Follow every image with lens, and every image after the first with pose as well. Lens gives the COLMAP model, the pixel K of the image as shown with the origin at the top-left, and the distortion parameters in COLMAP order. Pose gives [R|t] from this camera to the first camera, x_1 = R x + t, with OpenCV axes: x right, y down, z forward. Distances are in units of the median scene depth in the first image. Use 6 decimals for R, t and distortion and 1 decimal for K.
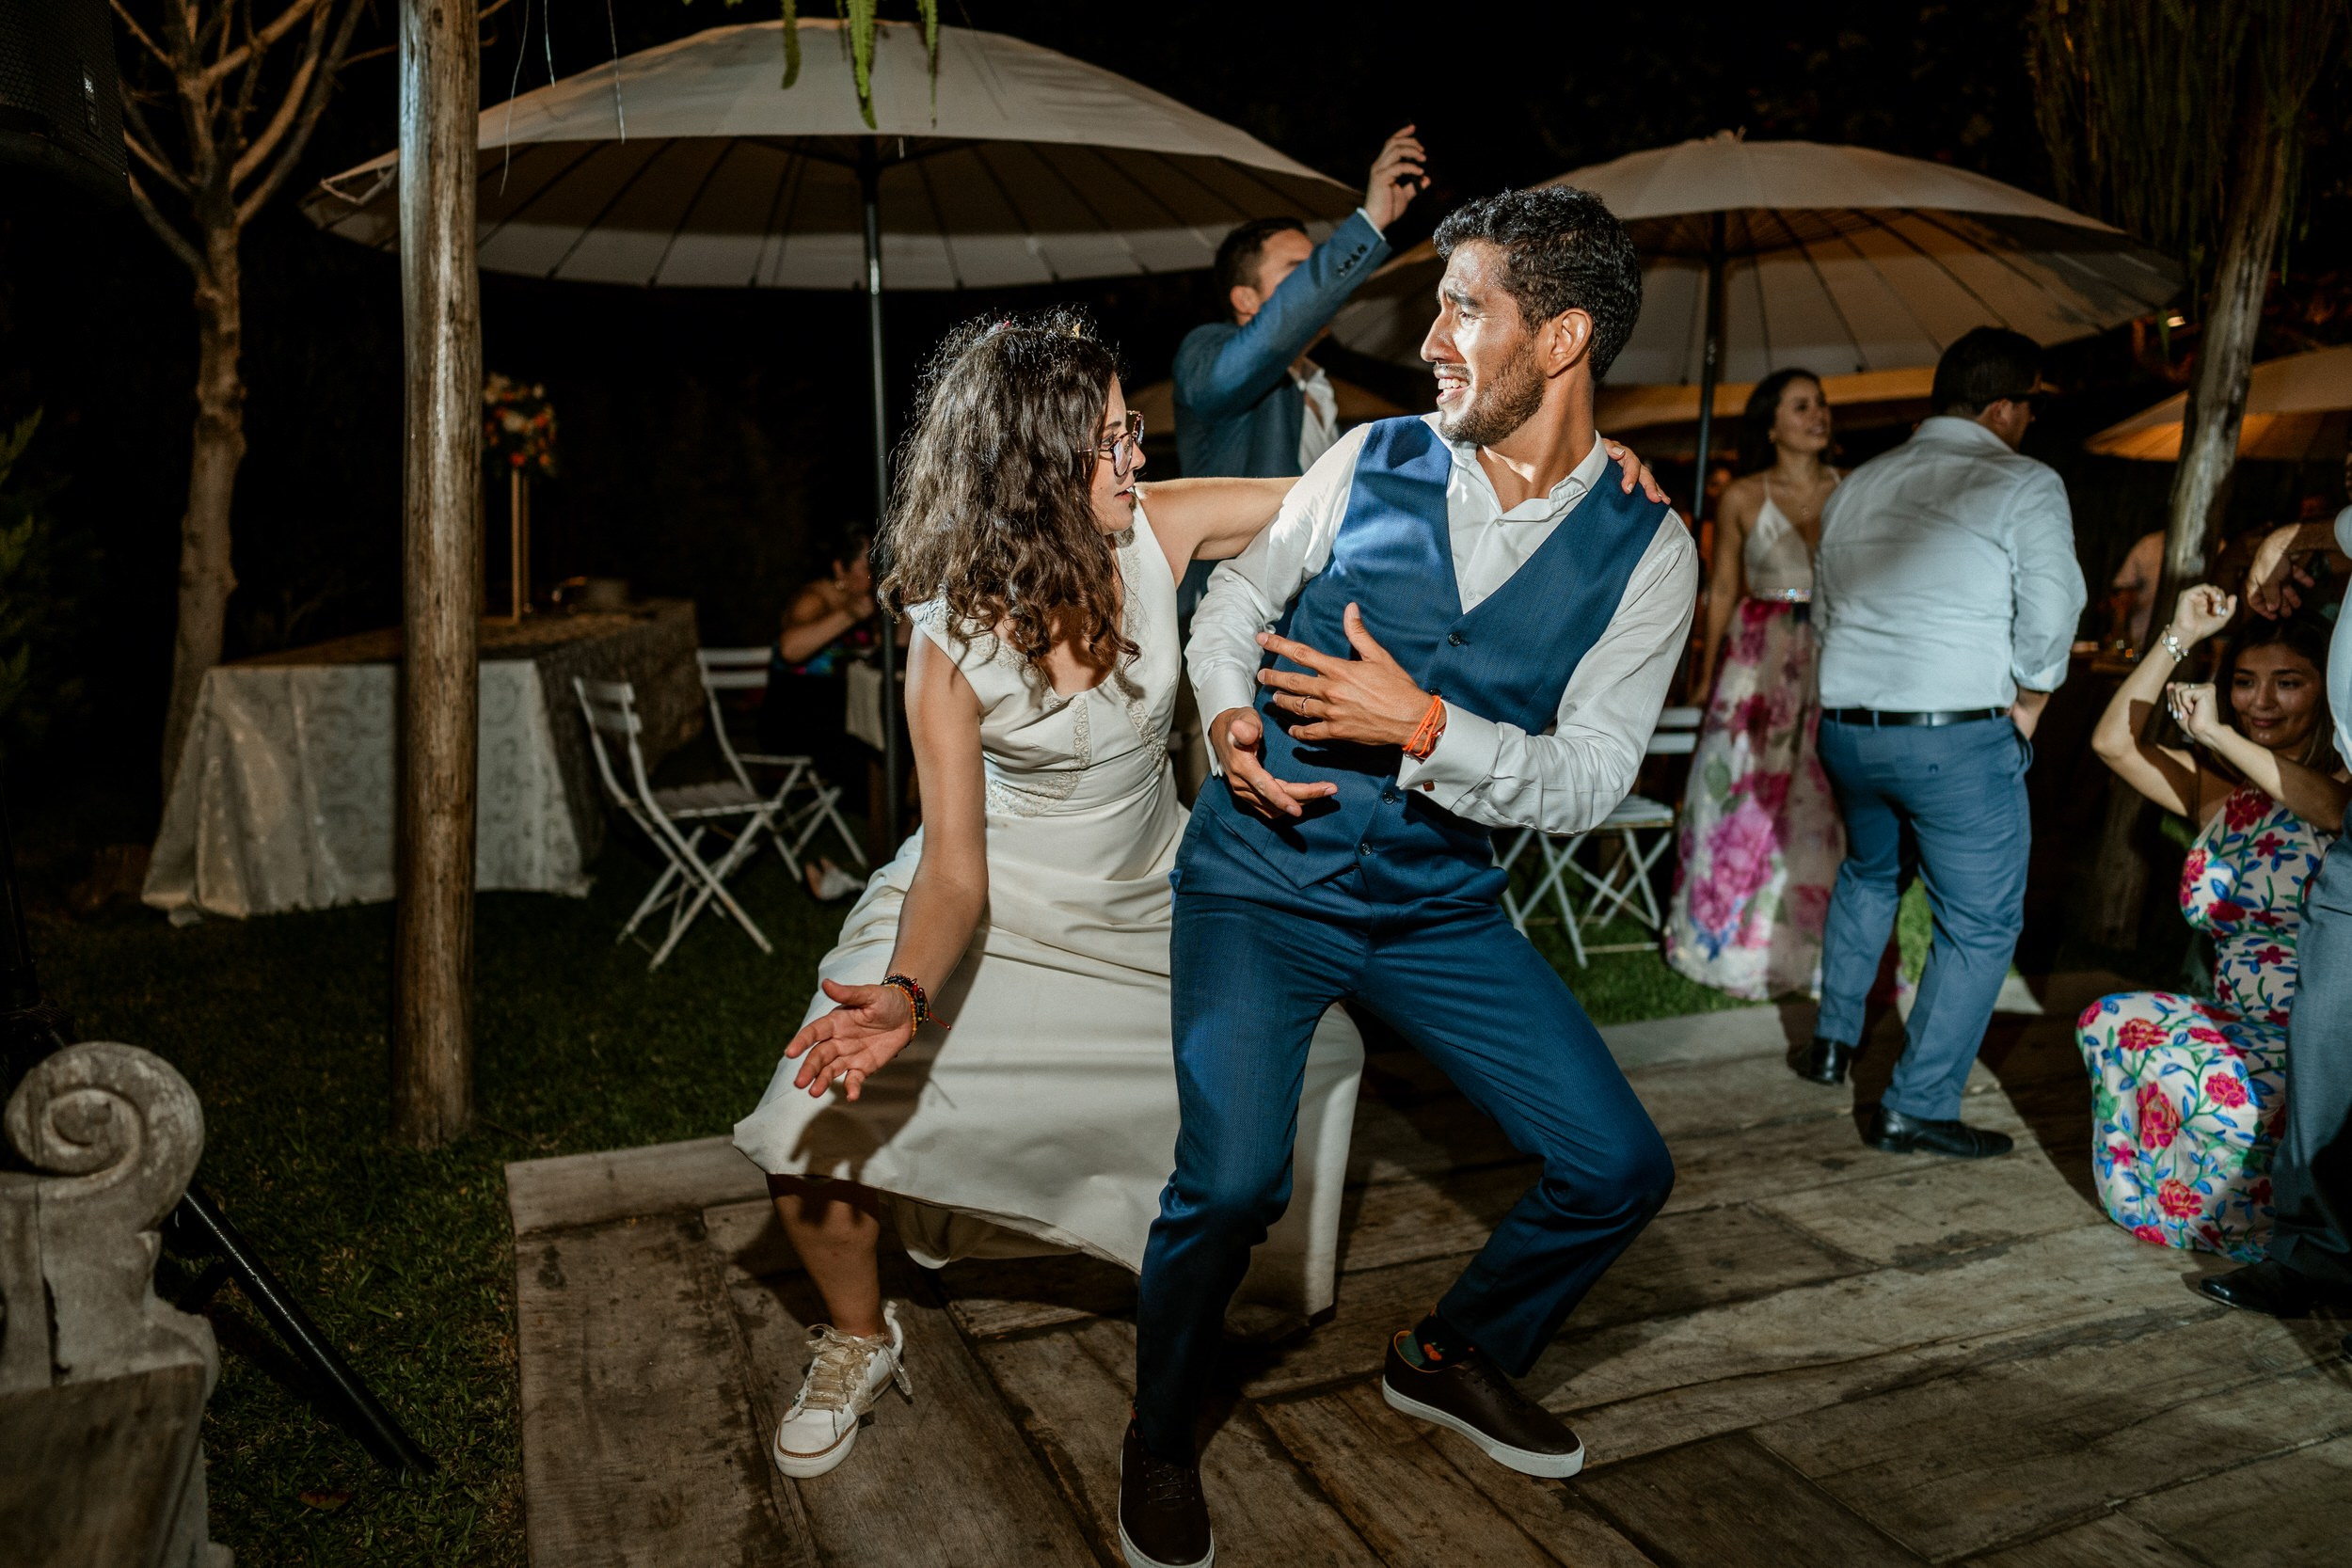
lens RADIAL K [[1600.1, 0, 1176.0], [0, 1600.1, 784.0], [0, 0, 1]] dist [0.002735, 0.001875]
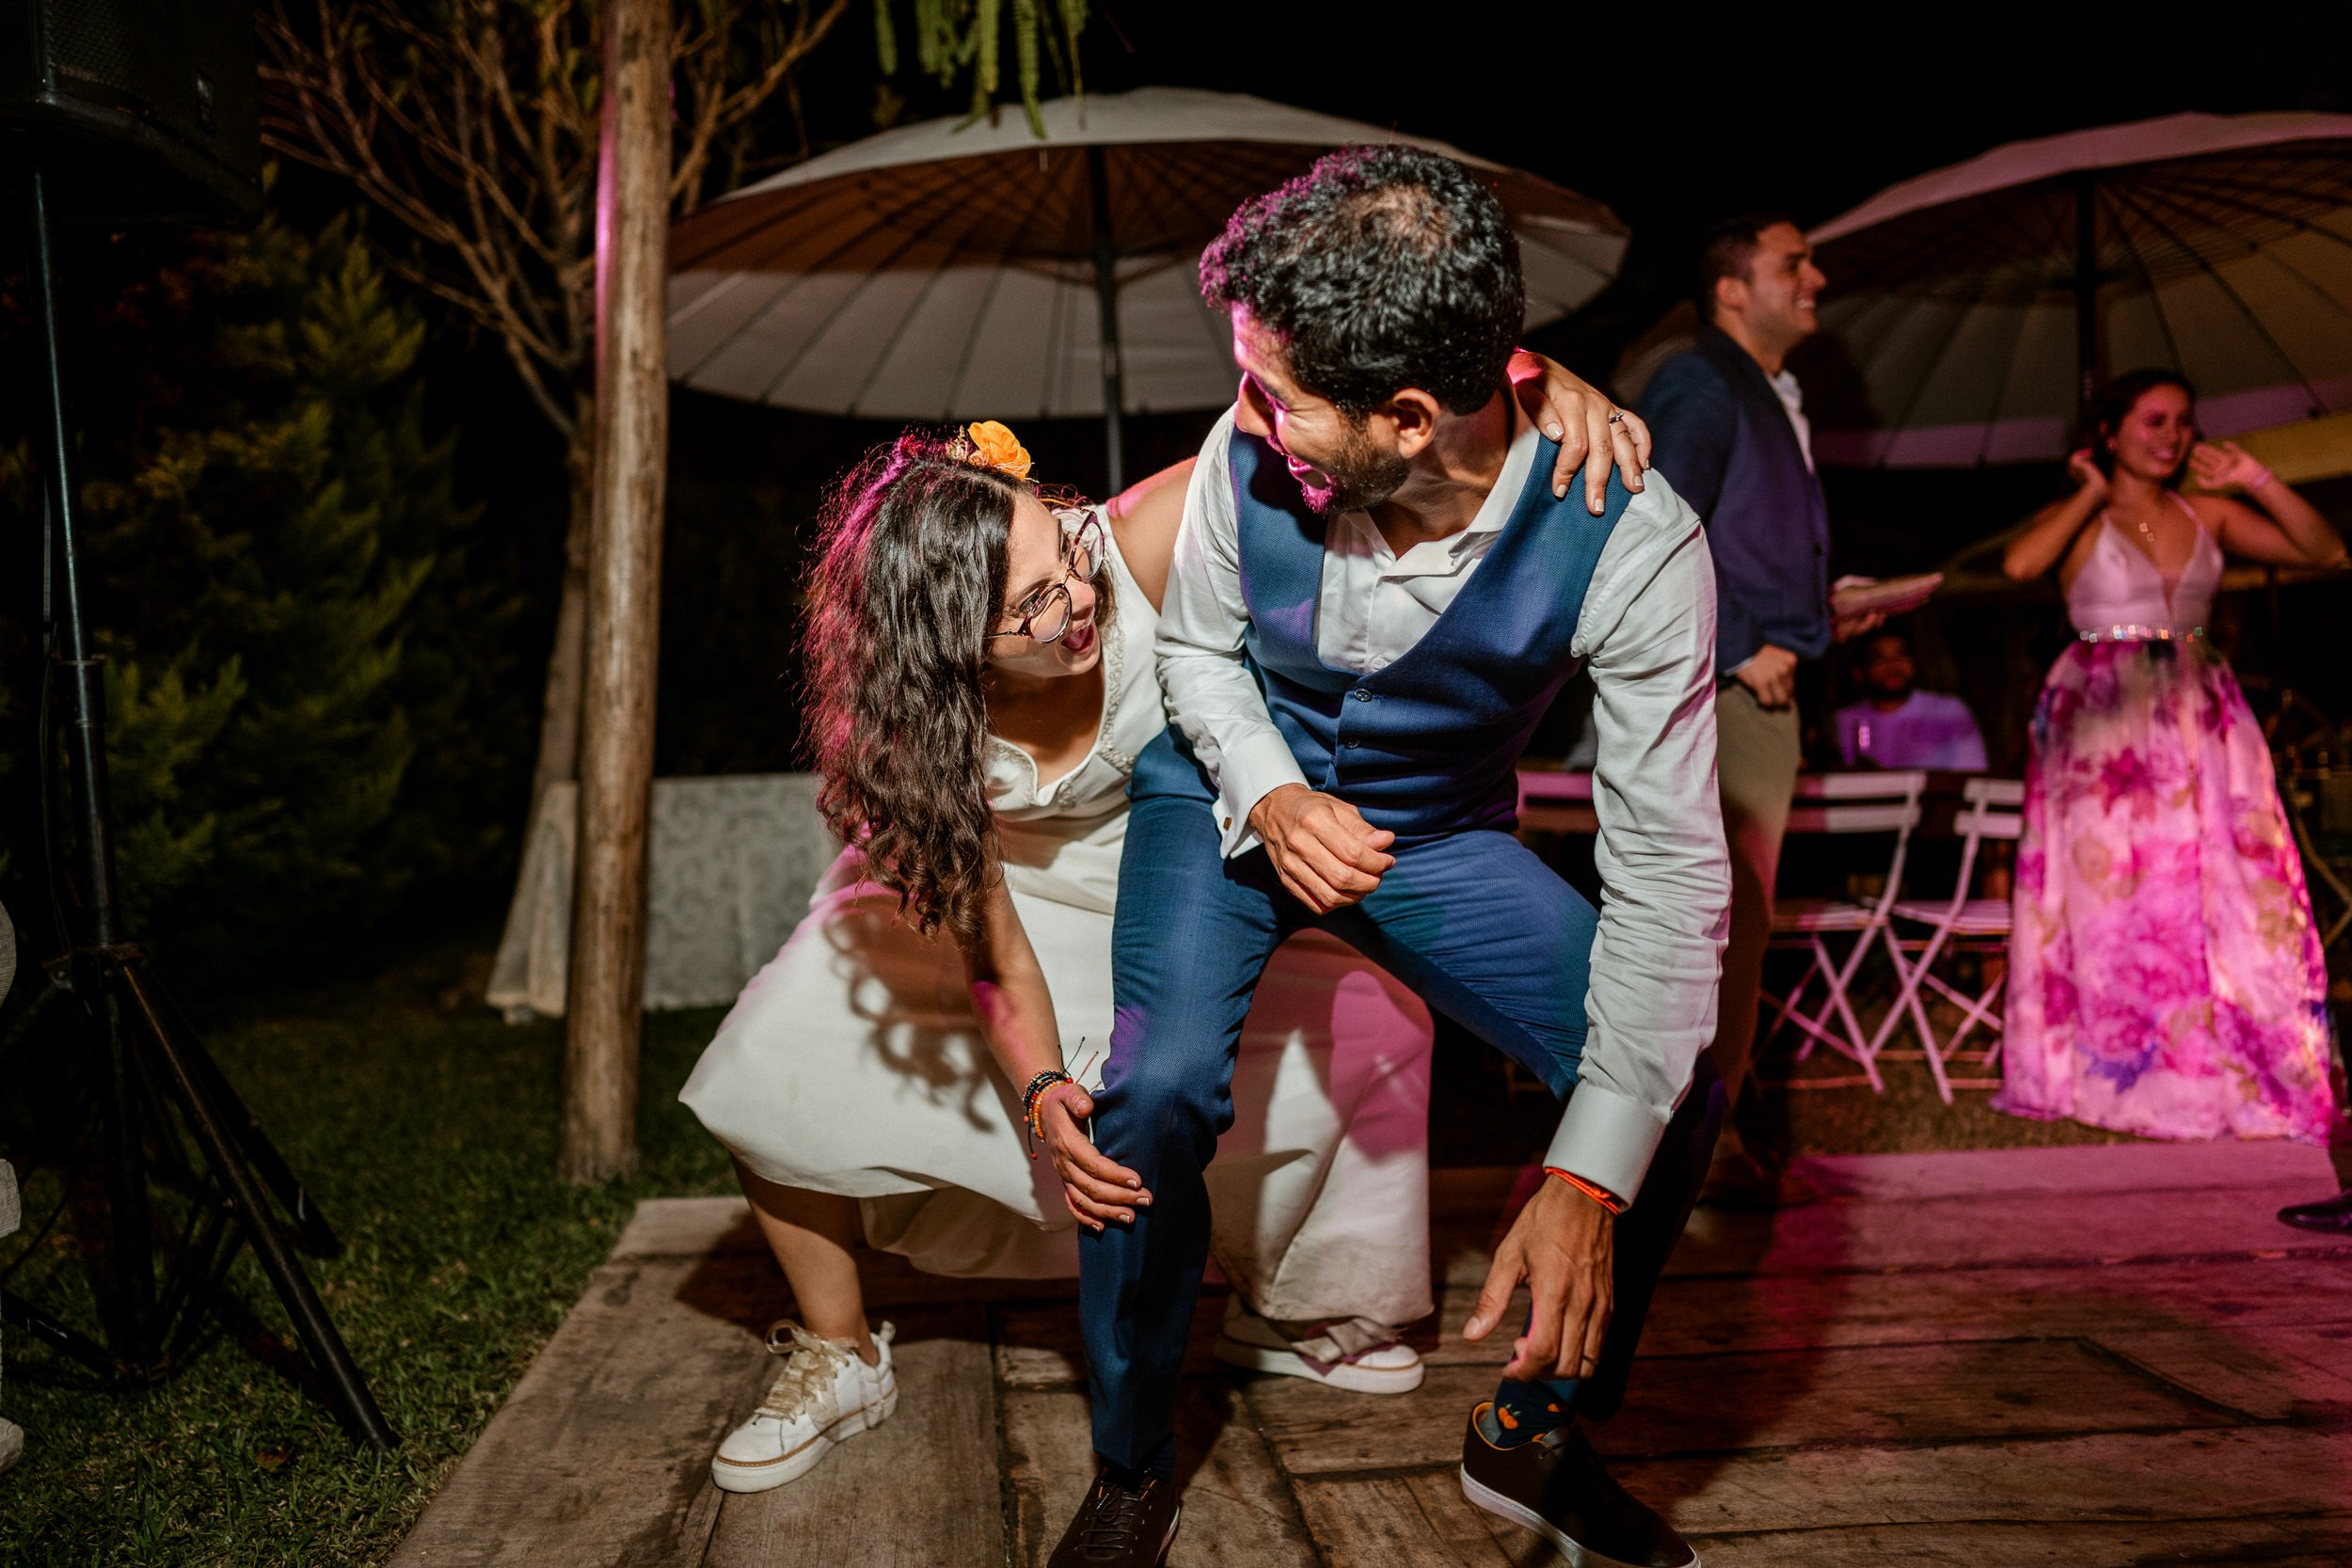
lens RADIAL K [[1600.1, 0, 1176.0], [0, 1600.1, 784.0], [0, 0, 1]] dist [0.002735, 0.001875]
pose [[0.959133, -0.025656, -0.281792, 0.176857], [-0.016339, 0.989197, -0.145678, 0.126167], [0.282485, 0.144329, 0.948352, 0.137471]]
